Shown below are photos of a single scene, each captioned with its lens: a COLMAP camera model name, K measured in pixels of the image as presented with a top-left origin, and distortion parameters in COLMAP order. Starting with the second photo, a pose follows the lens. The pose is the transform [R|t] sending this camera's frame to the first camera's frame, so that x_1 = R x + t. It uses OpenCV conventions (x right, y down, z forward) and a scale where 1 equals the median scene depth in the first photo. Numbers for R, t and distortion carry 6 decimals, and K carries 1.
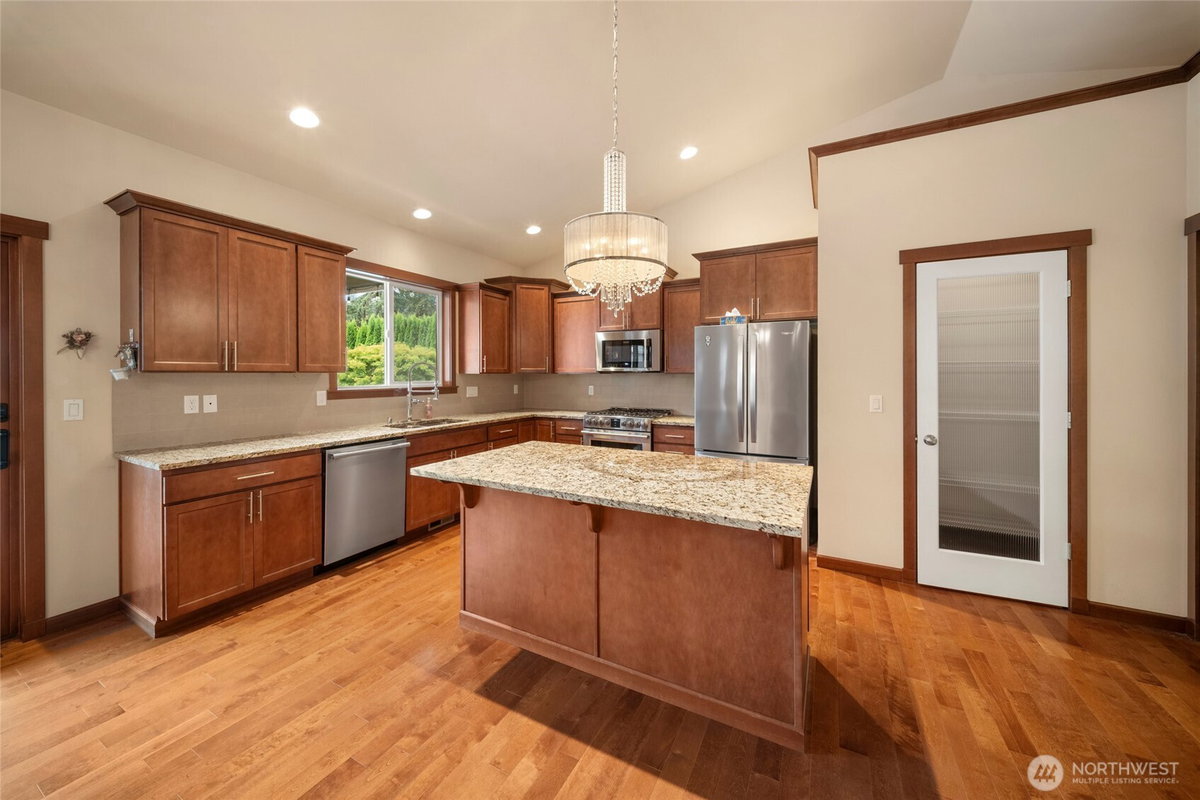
lens RADIAL K [[425.7, 0, 607.8], [0, 425.7, 376.5], [0, 0, 1]] dist [0.016483, -0.010090]
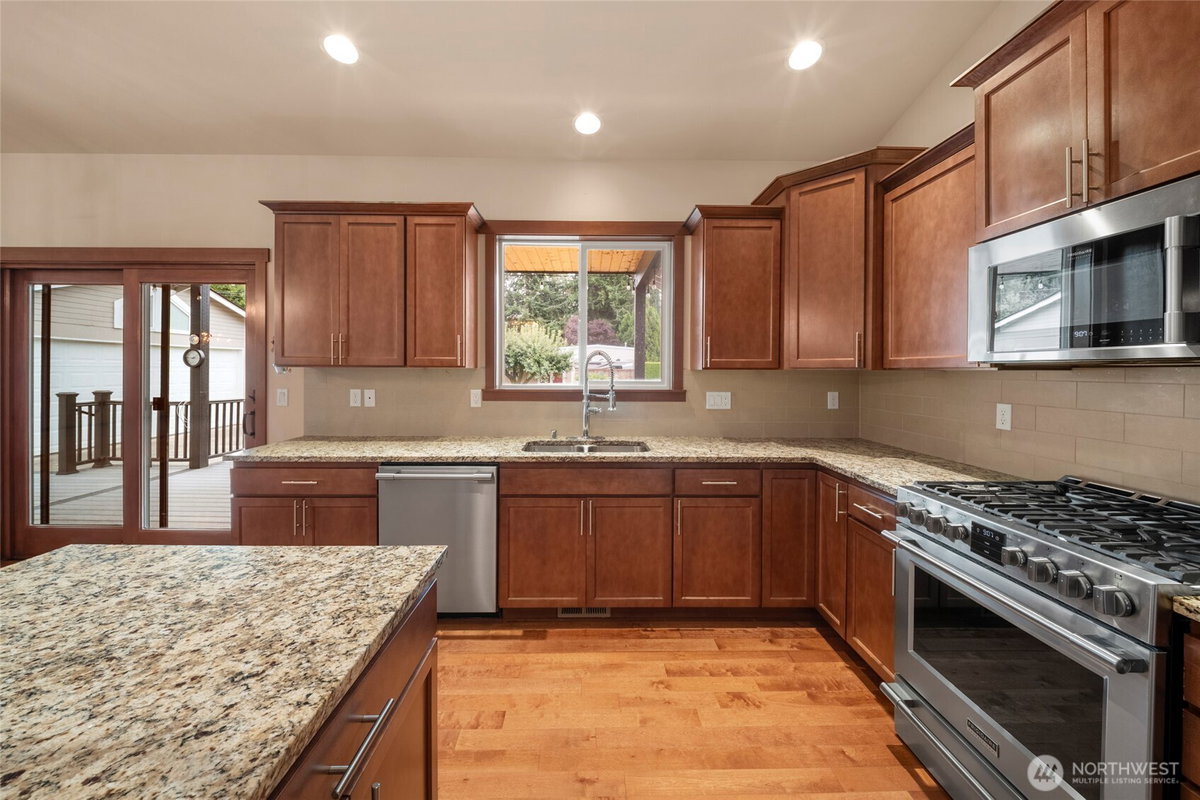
lens RADIAL K [[440.3, 0, 595.5], [0, 440.3, 374.3], [0, 0, 1]] dist [0.001274, -0.000021]
pose [[0.469630, 0.009535, -0.882812, 0.228561], [-0.009554, 0.999938, 0.005717, -0.003322], [0.882812, 0.005749, 0.469692, 0.946720]]
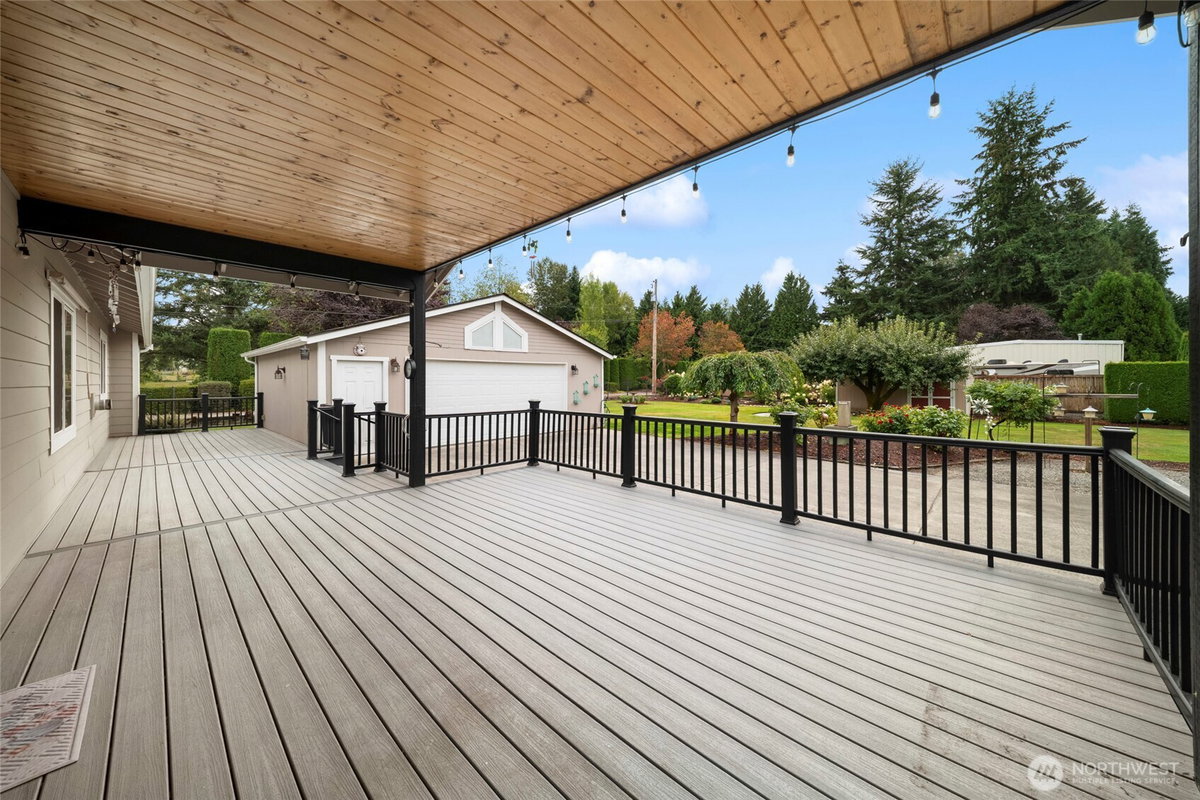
lens RADIAL K [[425.7, 0, 607.8], [0, 425.7, 376.5], [0, 0, 1]] dist [0.016483, -0.010090]
pose [[-0.273336, -0.011711, -0.961847, -0.890220], [0.003429, 0.999908, -0.013149, 0.010657], [0.961913, -0.006892, -0.273270, 1.613842]]
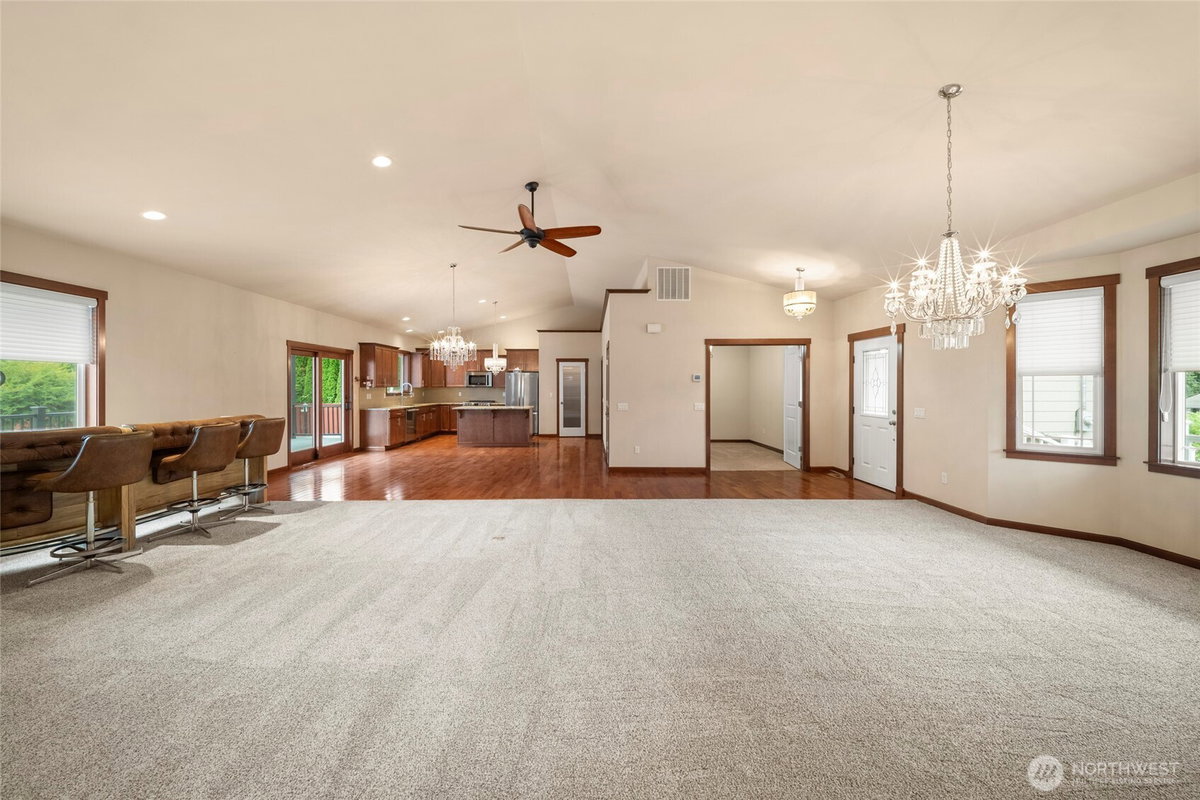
lens RADIAL K [[430.8, 0, 600.3], [0, 430.8, 375.0], [0, 0, 1]] dist [0.001178, -0.000159]
pose [[0.879471, 0.013281, 0.475767, -0.919204], [0.002020, 0.999497, -0.031635, 0.004731], [-0.475948, 0.028784, 0.879002, -2.831833]]
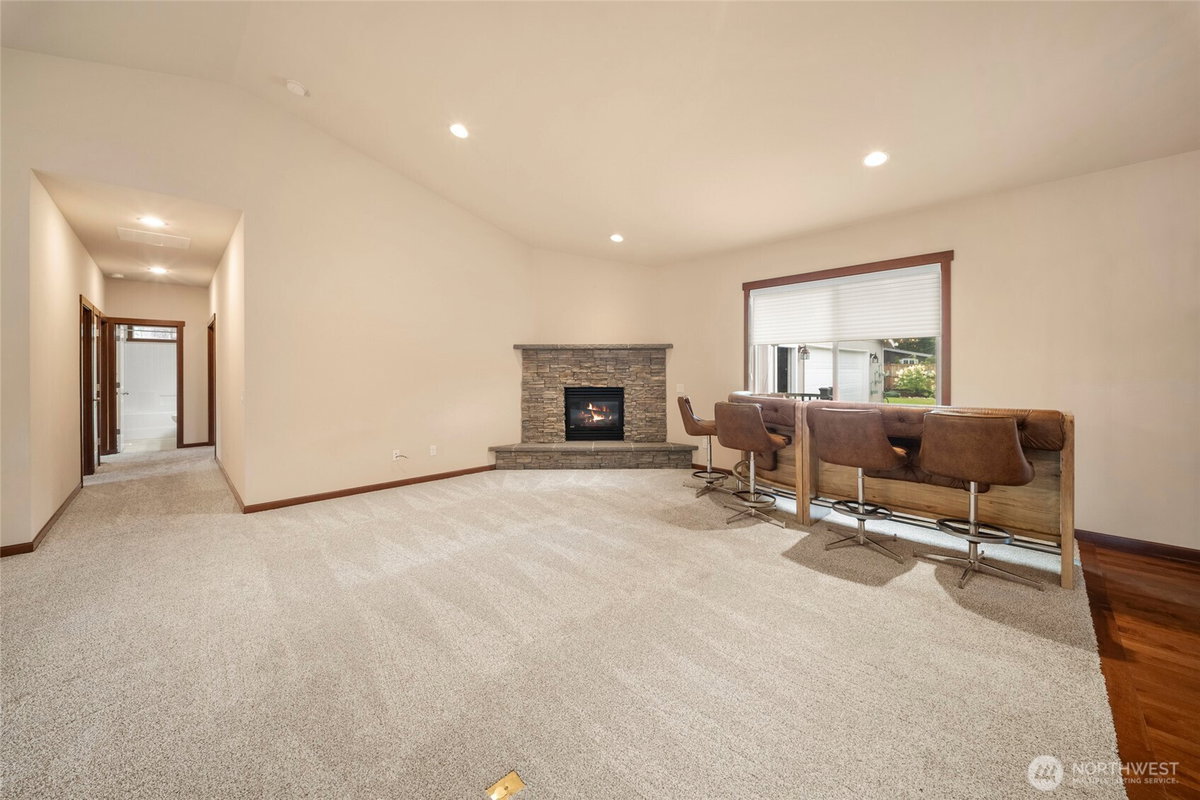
lens RADIAL K [[430.8, 0, 600.3], [0, 430.8, 375.0], [0, 0, 1]] dist [0.001178, -0.000159]
pose [[-0.309388, 0.005196, -0.950922, -0.165794], [-0.000399, 0.999984, 0.005594, 0.027535], [0.950936, 0.002110, -0.309381, -1.281516]]
